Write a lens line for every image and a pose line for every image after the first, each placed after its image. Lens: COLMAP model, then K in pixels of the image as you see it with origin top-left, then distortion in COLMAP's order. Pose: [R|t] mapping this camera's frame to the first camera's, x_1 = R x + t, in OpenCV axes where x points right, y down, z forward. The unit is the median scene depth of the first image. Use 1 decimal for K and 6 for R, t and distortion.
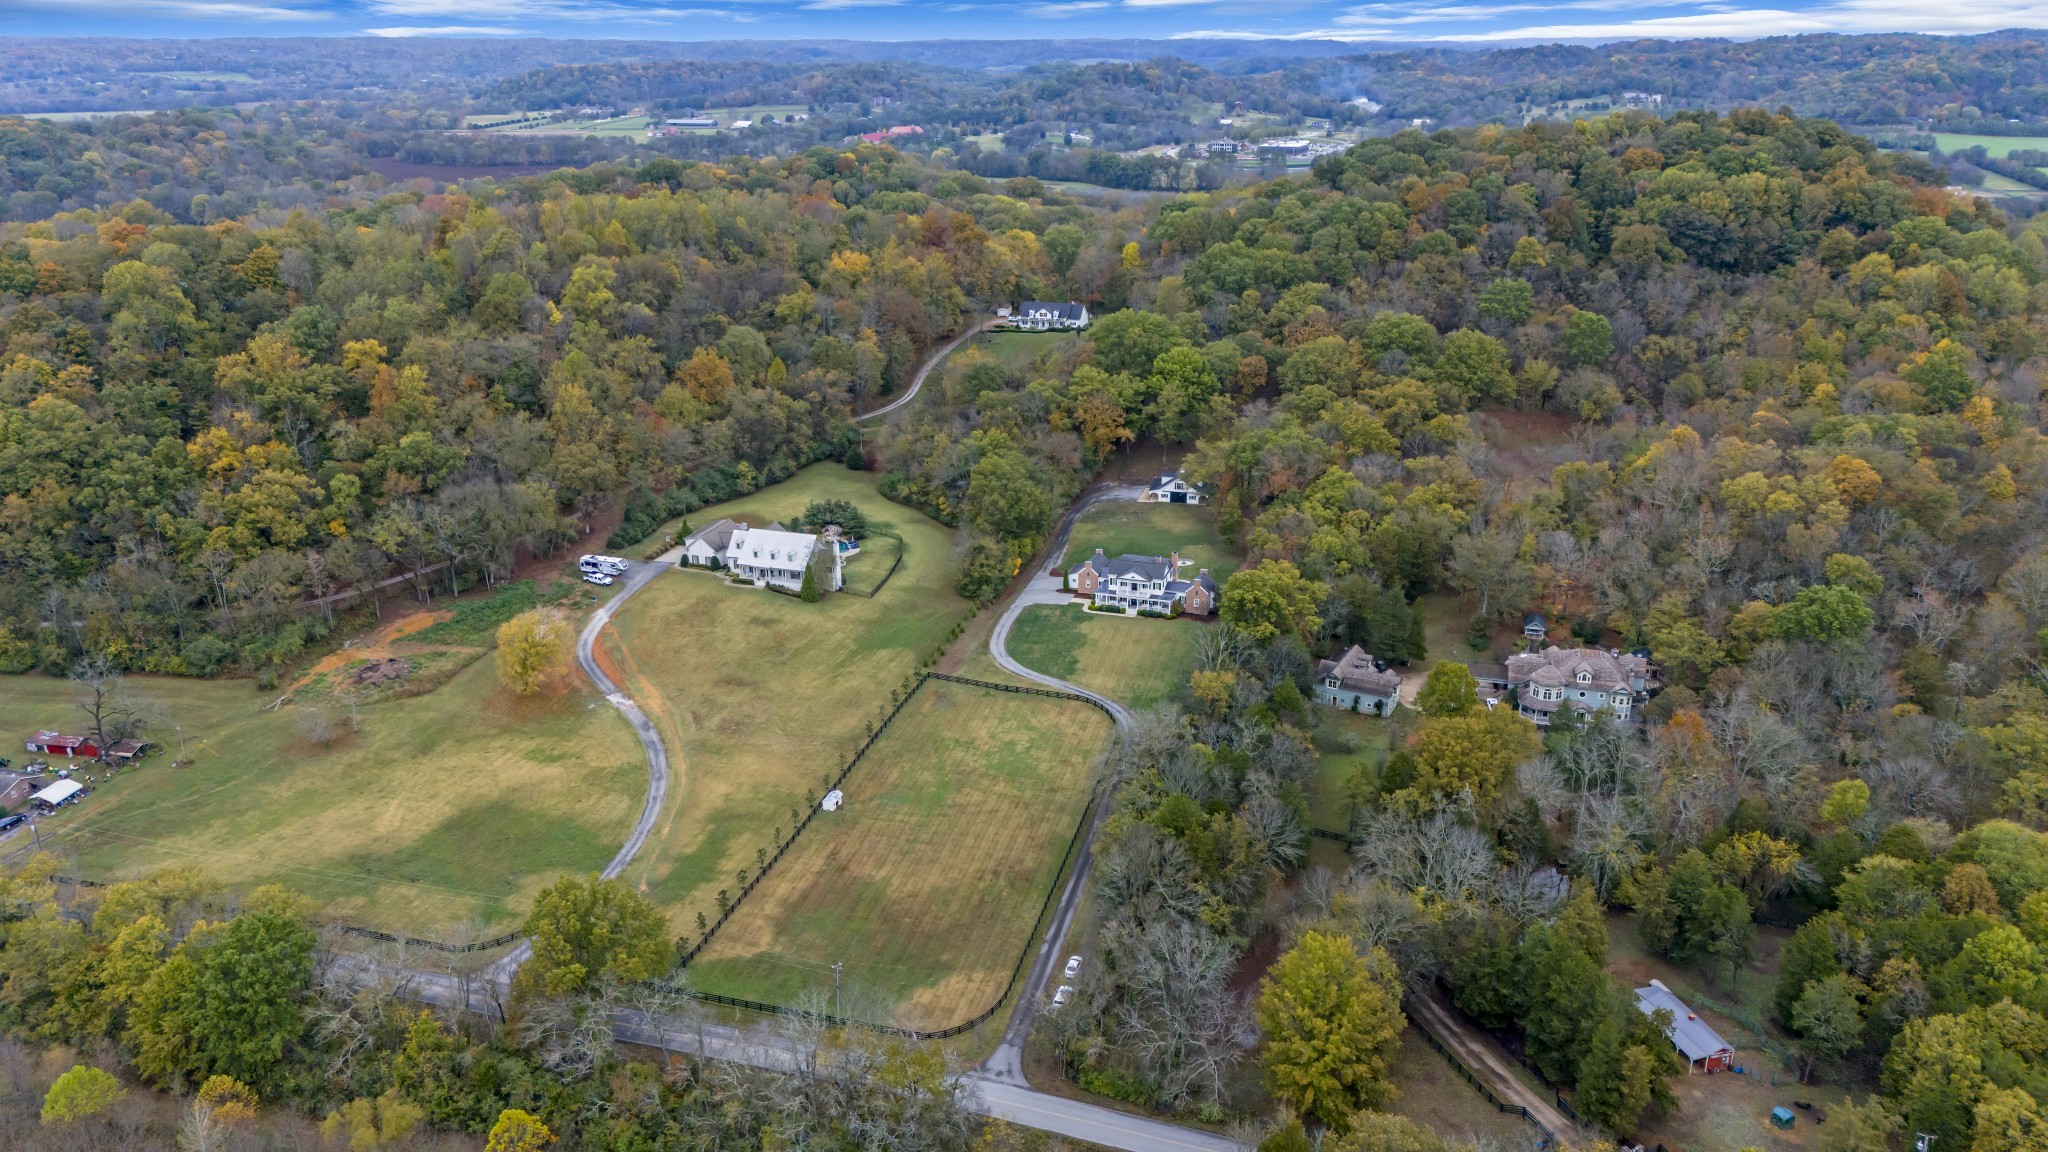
lens RADIAL K [[1509.9, 0, 998.7], [0, 1509.9, 552.2], [0, 0, 1]] dist [0.102423, -0.117340]
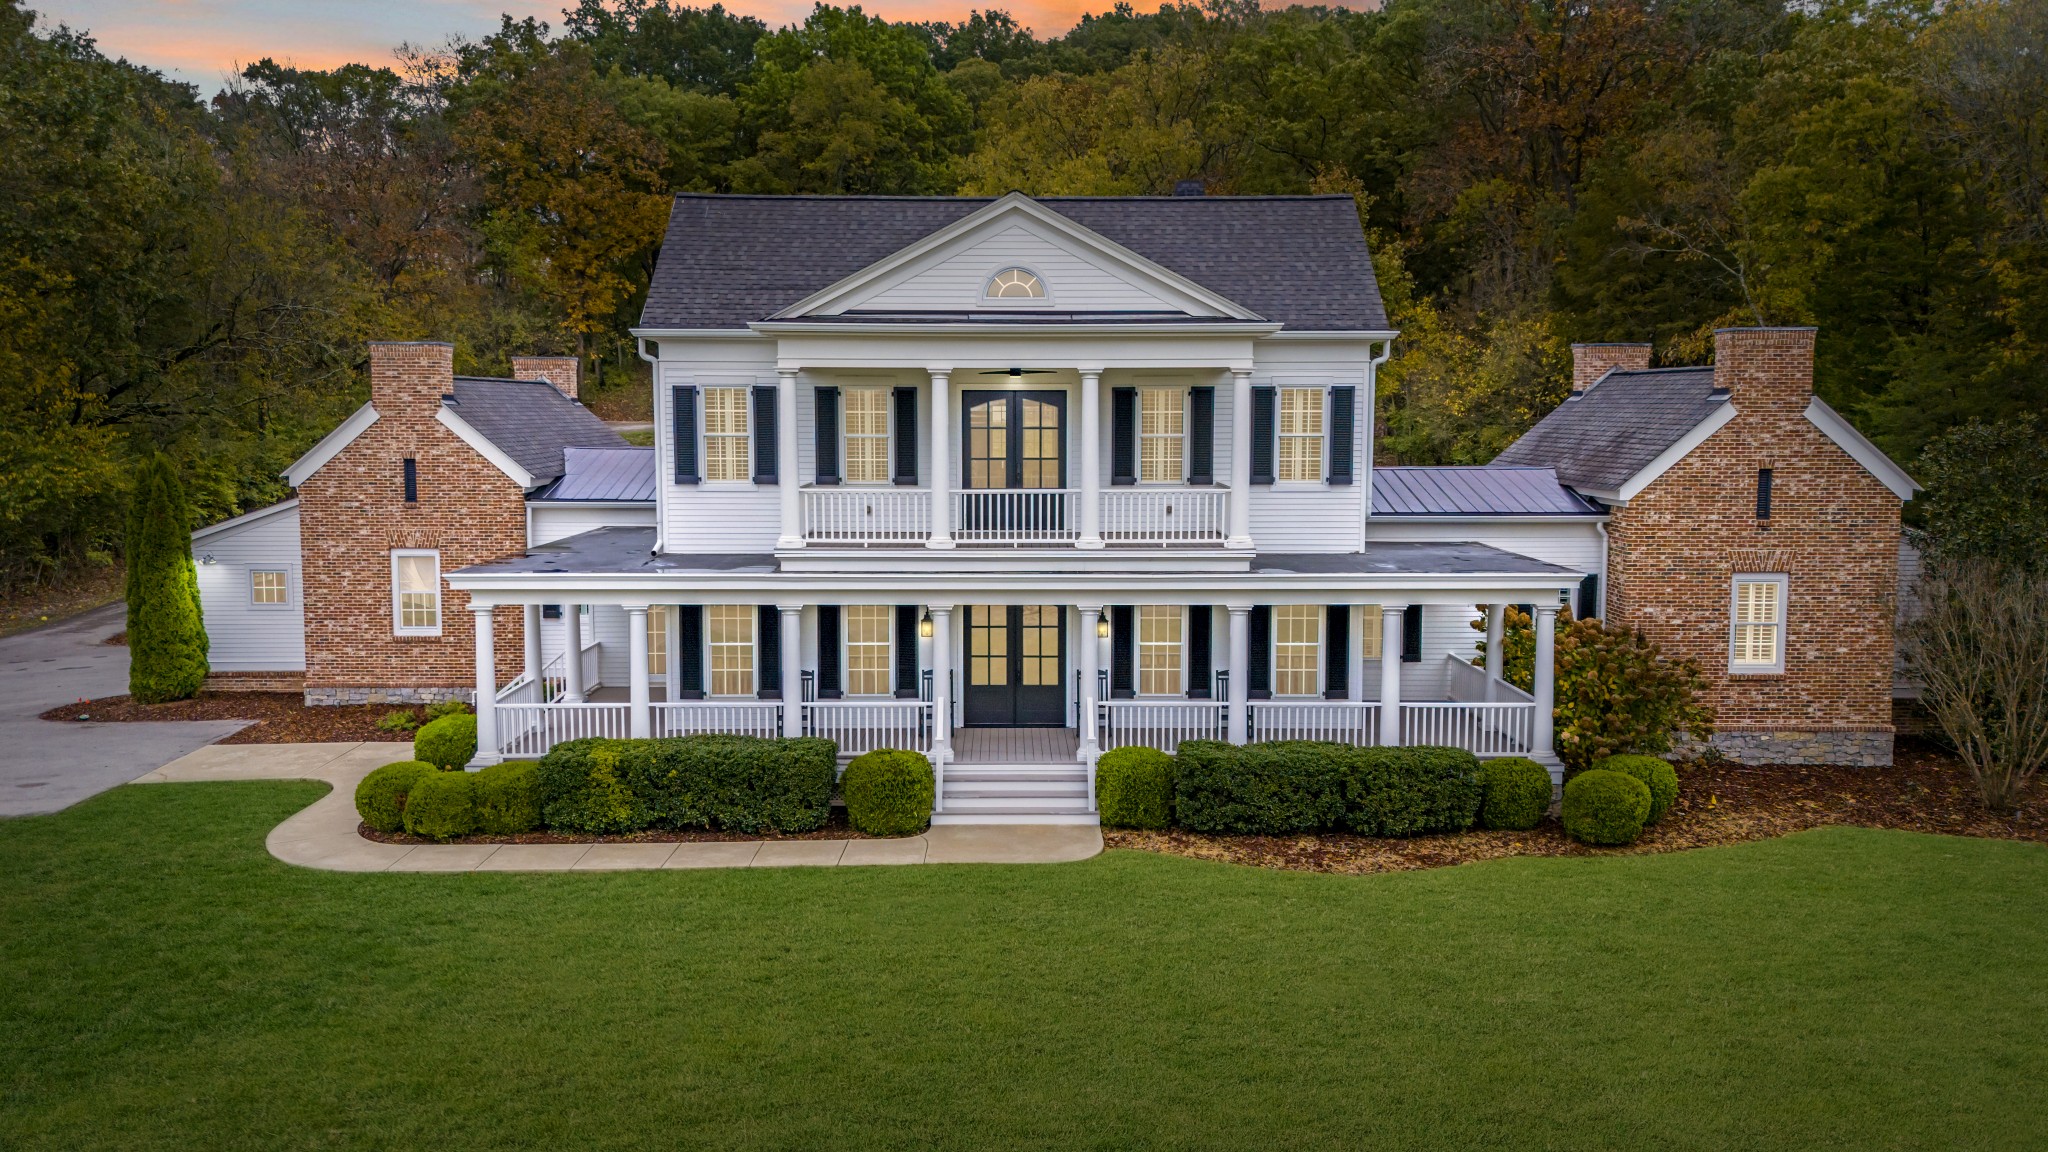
lens RADIAL K [[1510.4, 0, 999.1], [0, 1510.4, 511.2], [0, 0, 1]] dist [0.091711, -0.119153]
pose [[0.947858, -0.016704, 0.318256, 0.065108], [0.097833, 0.965658, -0.240692, 0.043185], [-0.303306, 0.259278, 0.916941, 0.927072]]
